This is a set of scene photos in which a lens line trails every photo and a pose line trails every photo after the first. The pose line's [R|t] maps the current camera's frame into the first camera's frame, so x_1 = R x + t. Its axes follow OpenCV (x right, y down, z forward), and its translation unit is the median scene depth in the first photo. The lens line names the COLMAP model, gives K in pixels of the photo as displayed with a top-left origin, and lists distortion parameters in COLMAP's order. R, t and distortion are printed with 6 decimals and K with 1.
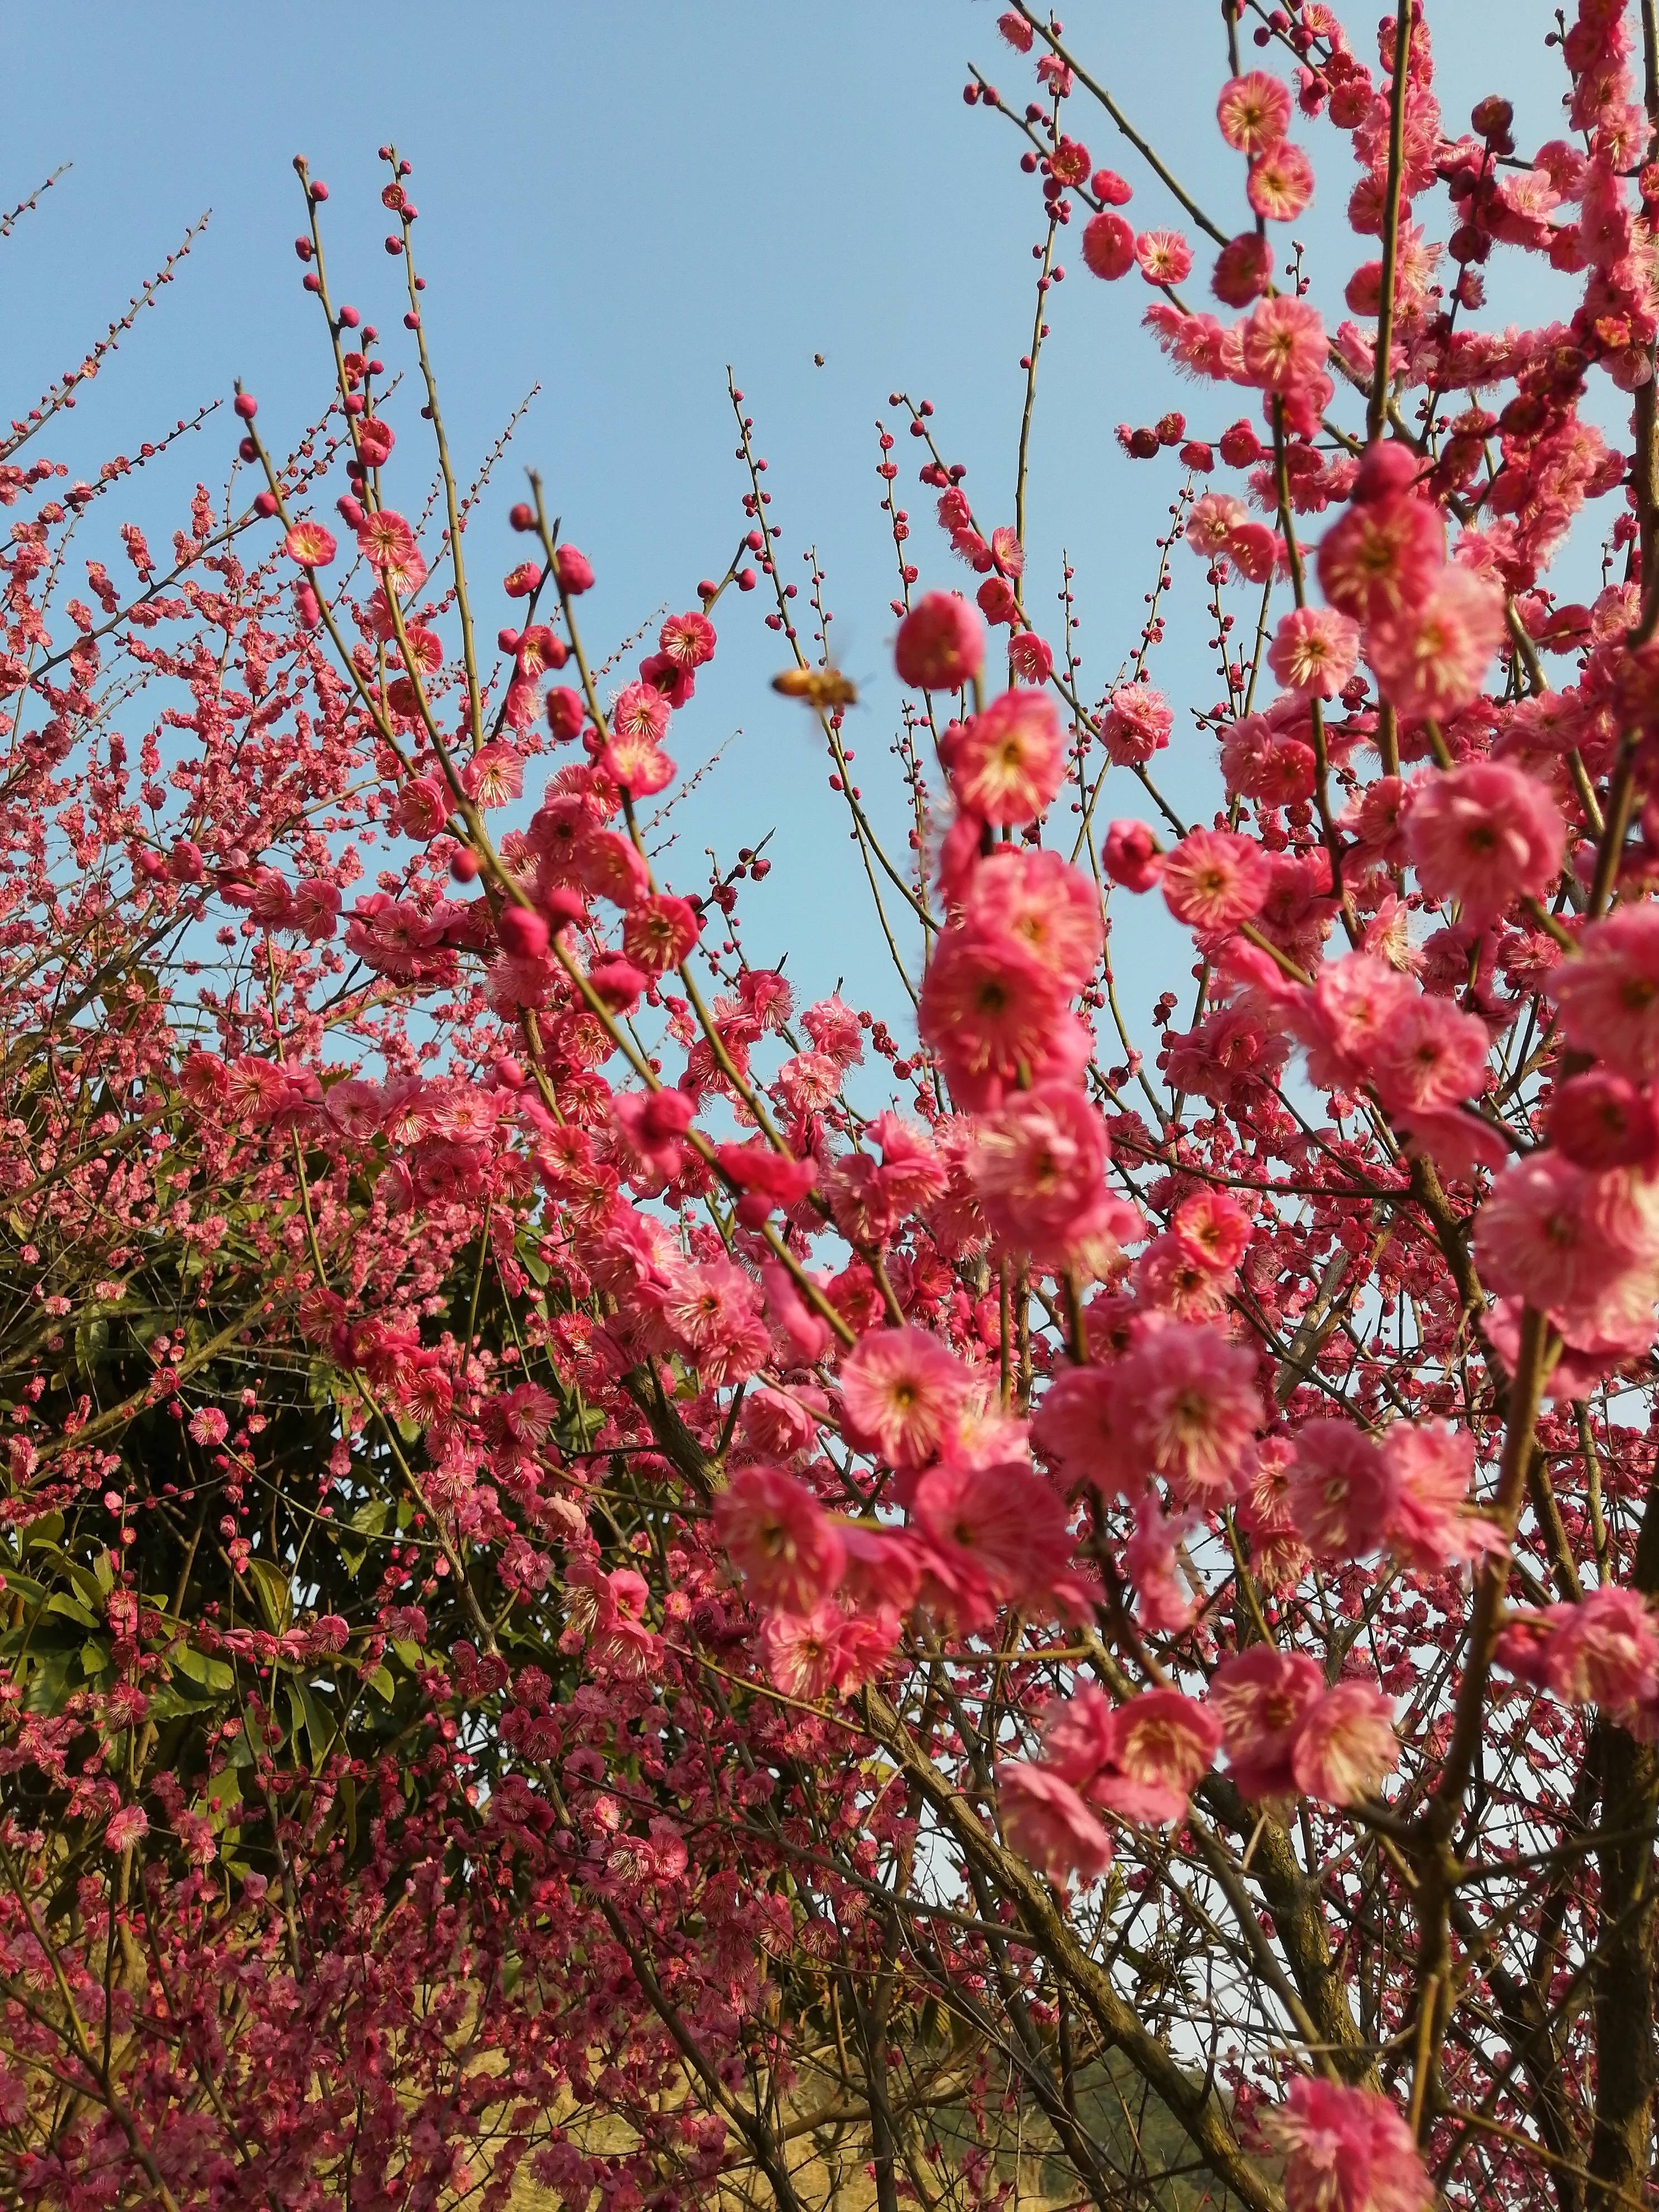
lens RADIAL K [[1661.4, 0, 831.4], [0, 1661.4, 1098.4], [0, 0, 1]] dist [0.014662, 0.042226]
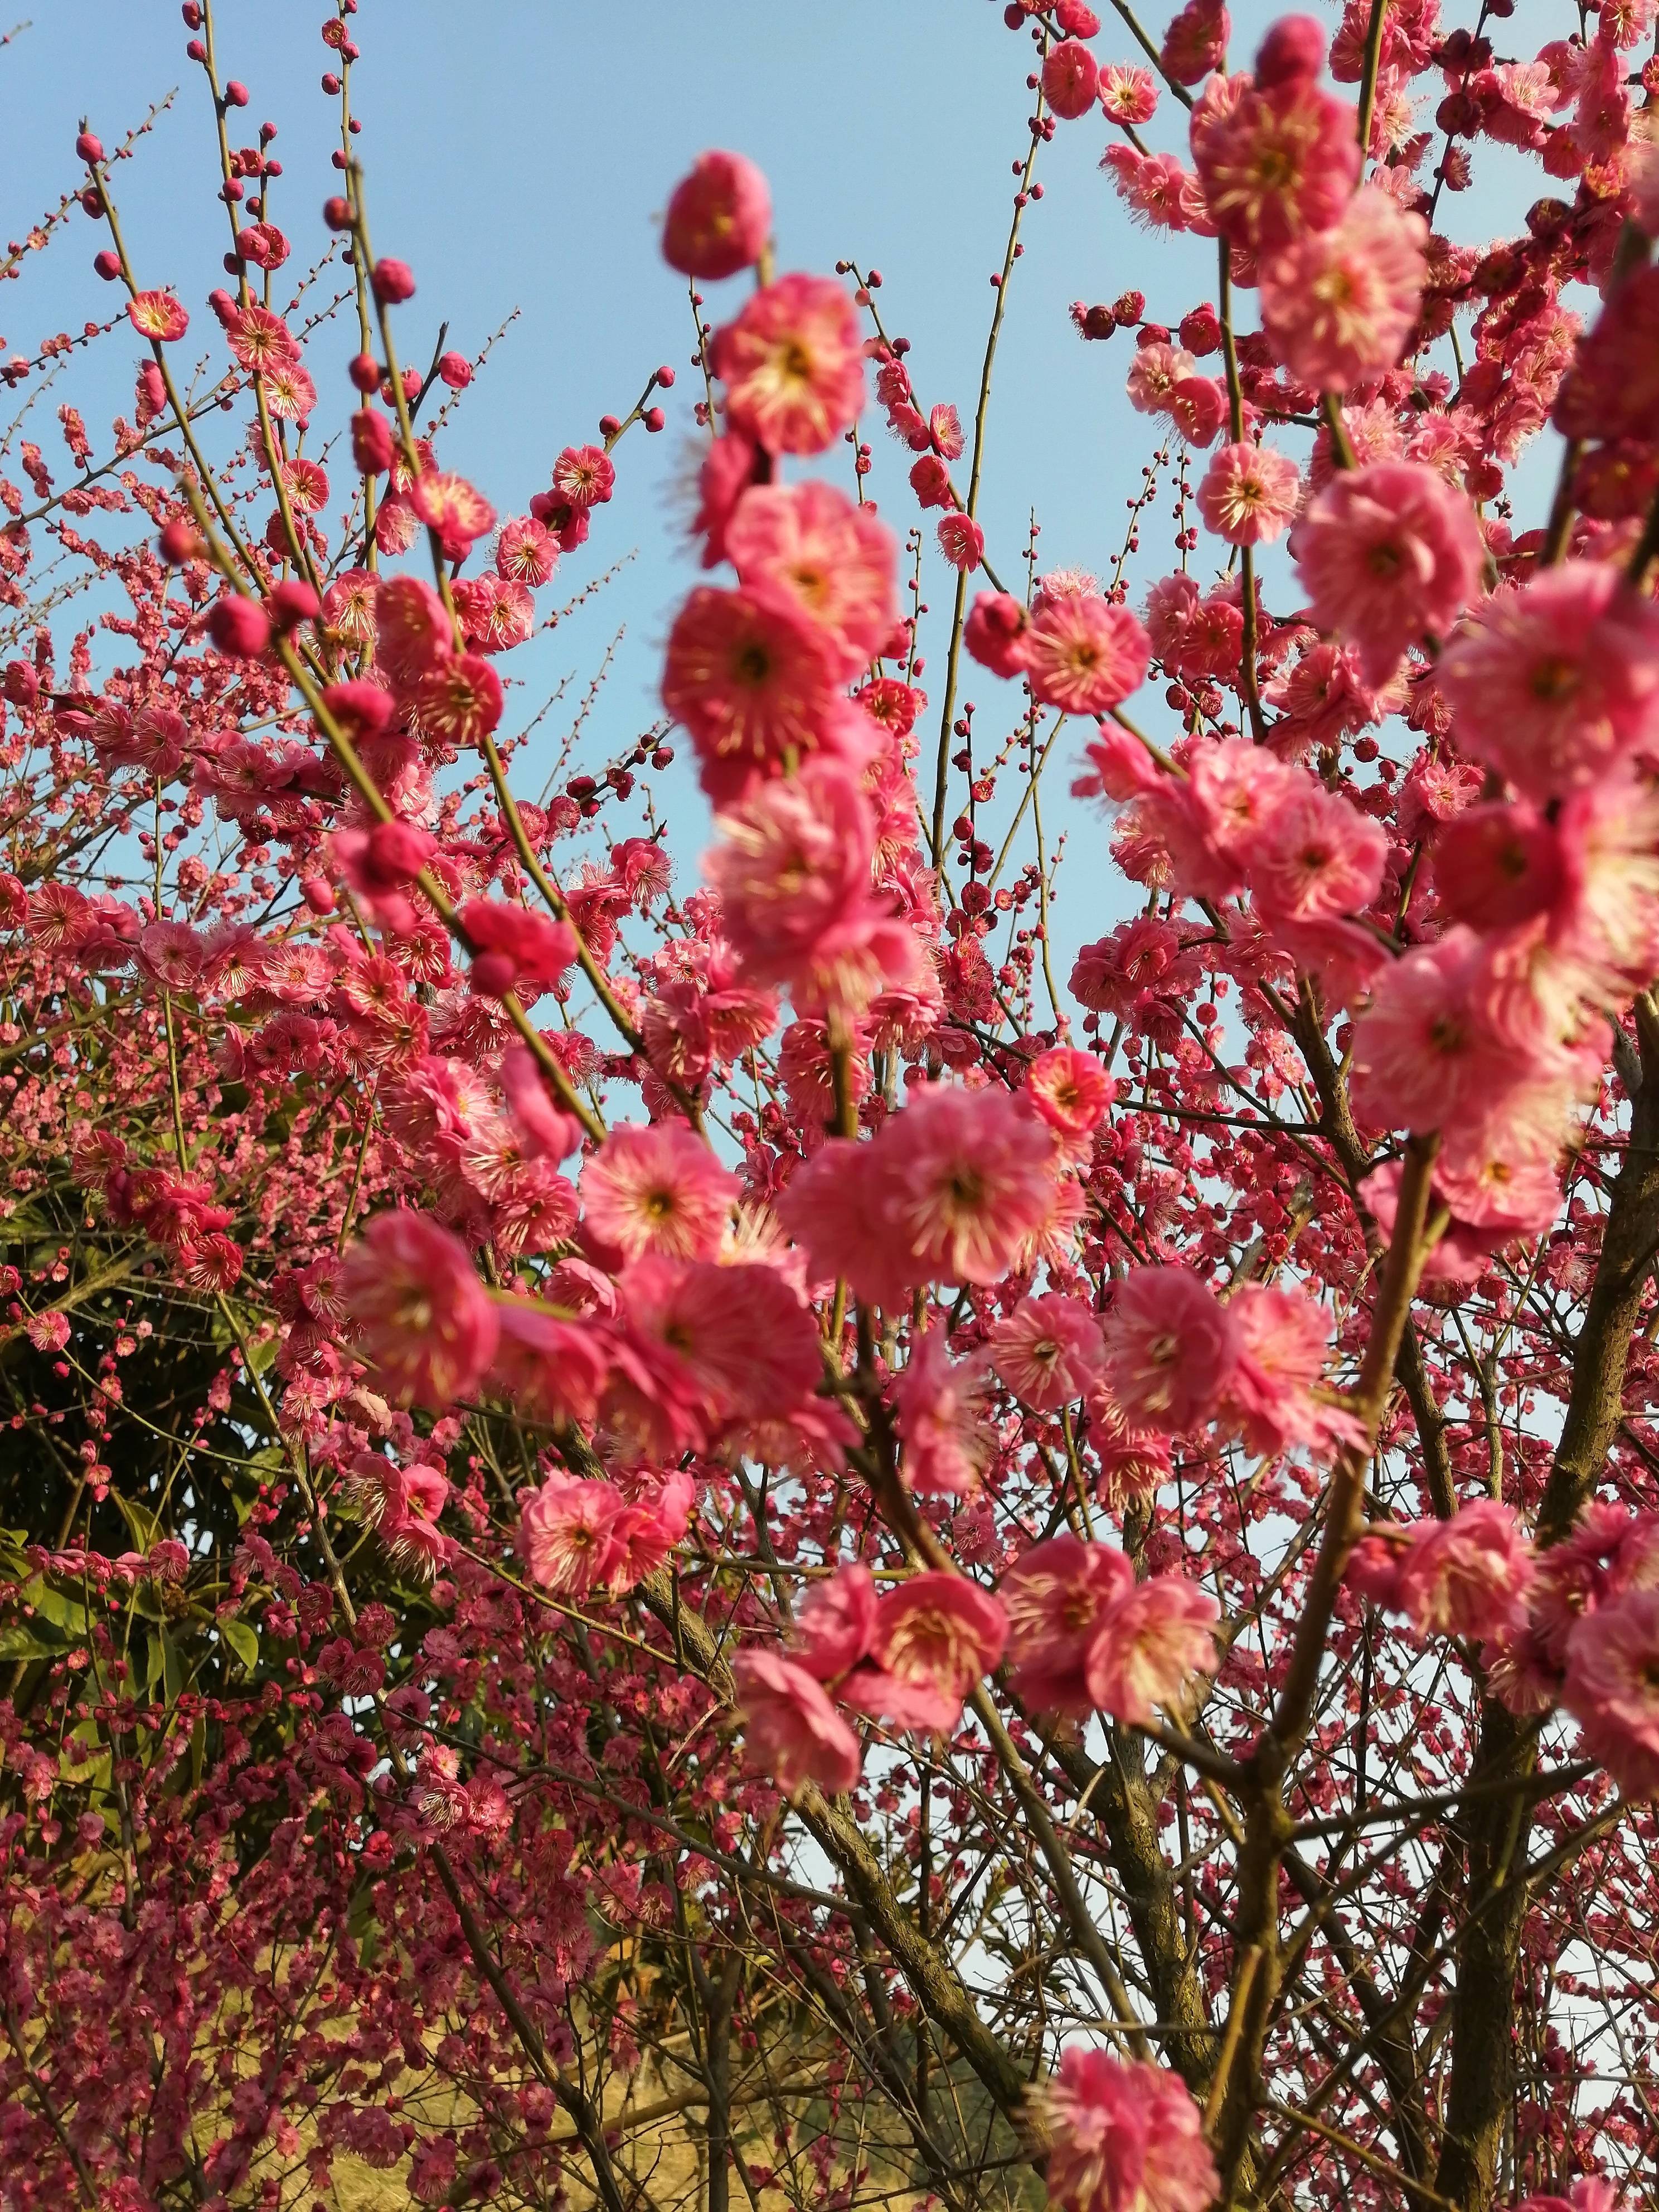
lens RADIAL K [[1641.4, 0, 826.2], [0, 1641.4, 1106.9], [0, 0, 1]] dist [0.033499, 0.008698]
pose [[0.997314, 0.070002, 0.021572, 0.045534], [-0.070073, 0.997539, 0.002533, 0.052429], [-0.021341, -0.004037, 0.999764, 0.076142]]
